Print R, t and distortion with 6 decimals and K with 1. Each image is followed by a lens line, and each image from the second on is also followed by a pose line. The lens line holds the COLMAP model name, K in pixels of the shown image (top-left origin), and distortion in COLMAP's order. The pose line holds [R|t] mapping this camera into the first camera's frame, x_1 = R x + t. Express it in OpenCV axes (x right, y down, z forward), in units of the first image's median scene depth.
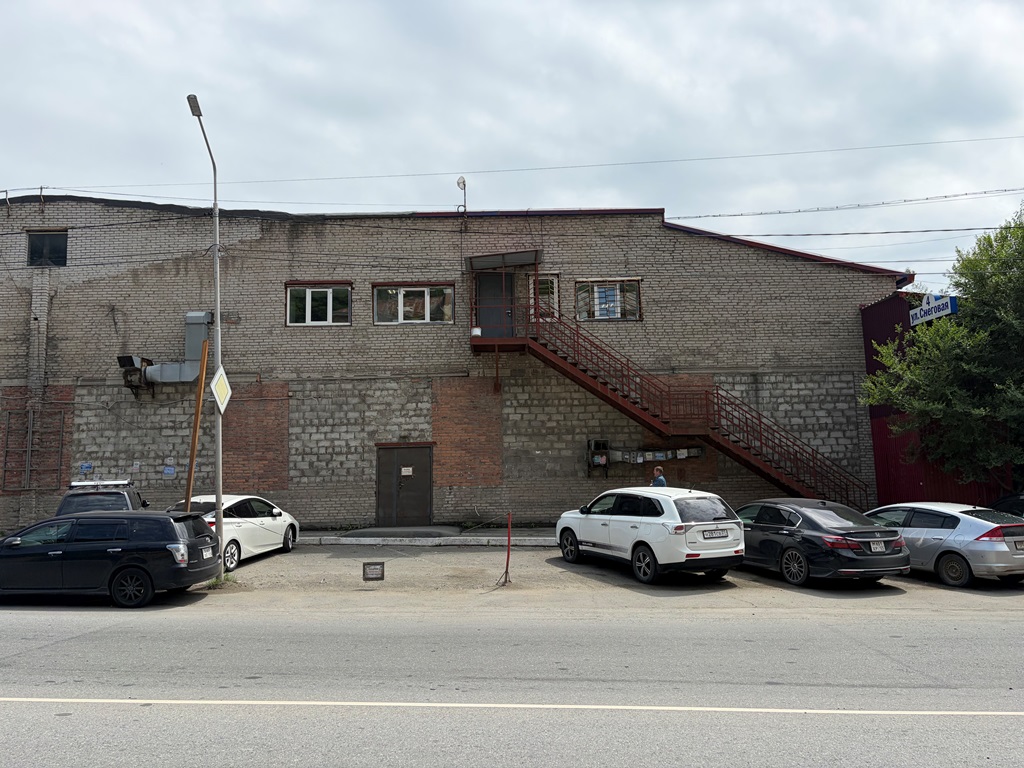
lens RADIAL K [[759.3, 0, 508.1], [0, 759.3, 382.8], [0, 0, 1]] dist [0.055791, -0.033241]
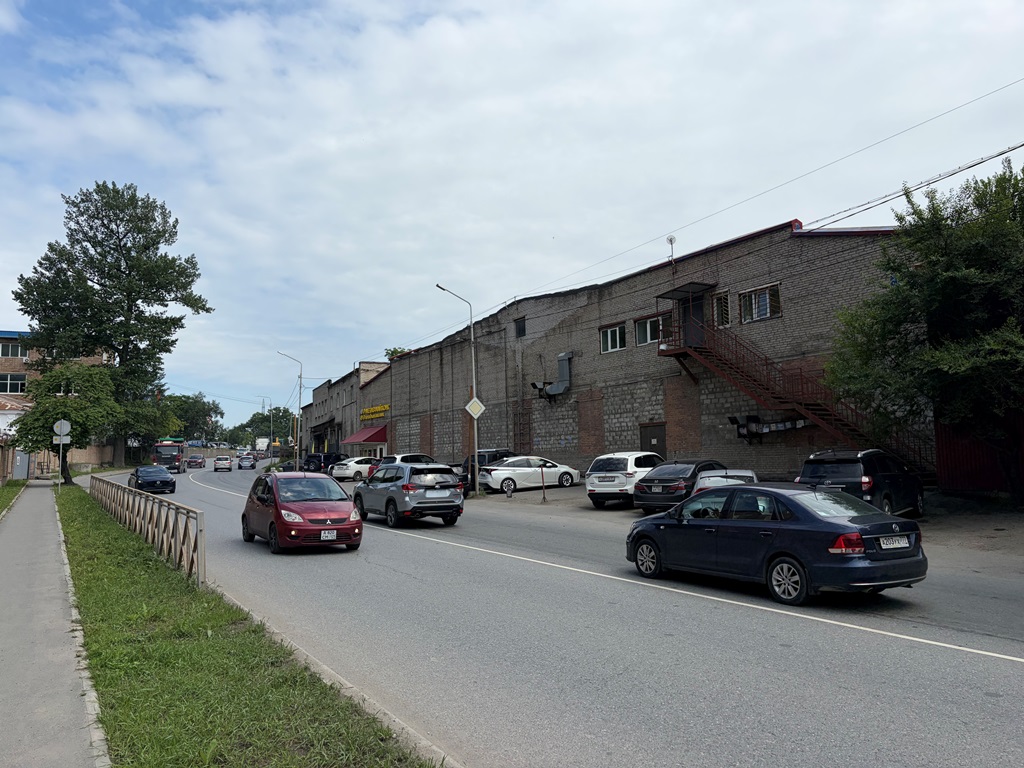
lens RADIAL K [[759.3, 0, 506.3], [0, 759.3, 383.0], [0, 0, 1]] dist [0.055791, -0.033241]
pose [[0.520115, -0.080511, -0.850293, 1.002759], [0.121903, 0.992353, -0.019395, -0.005979], [0.845352, -0.093565, 0.525952, -0.038381]]
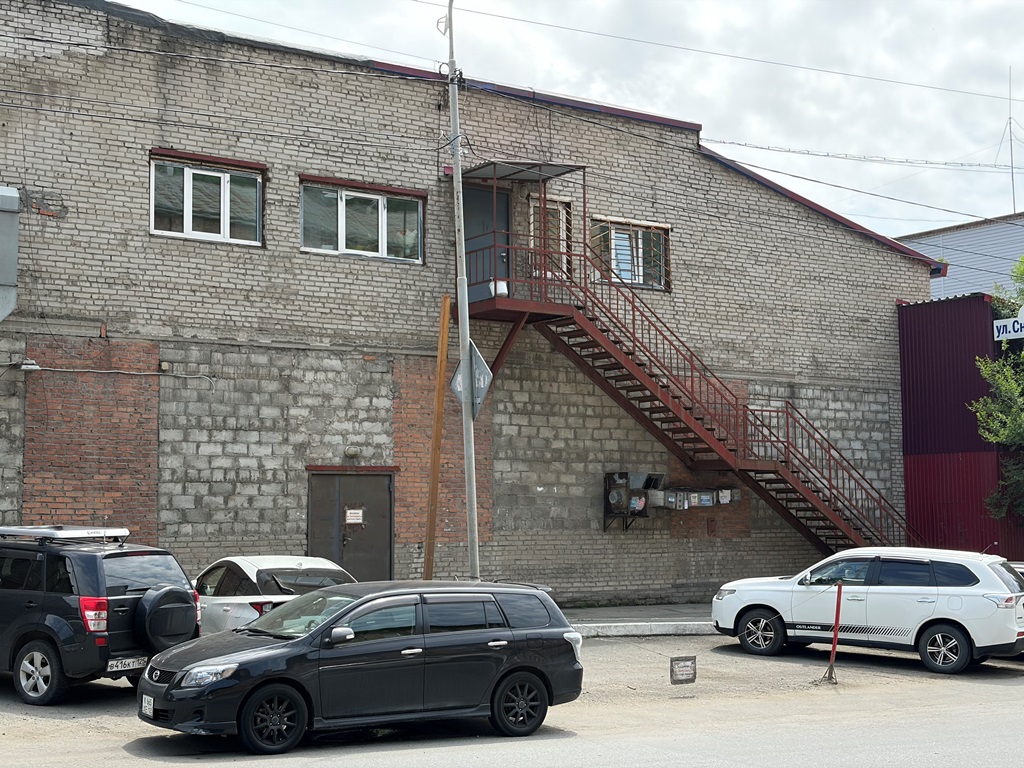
lens RADIAL K [[1516.0, 0, 515.2], [0, 1516.0, 380.4], [0, 0, 1]] dist [0.088932, 0.000000]
pose [[0.822409, 0.066310, 0.565019, -0.675884], [-0.082565, 0.996580, 0.003219, 0.001124], [-0.562873, -0.049298, 0.825072, -0.003805]]
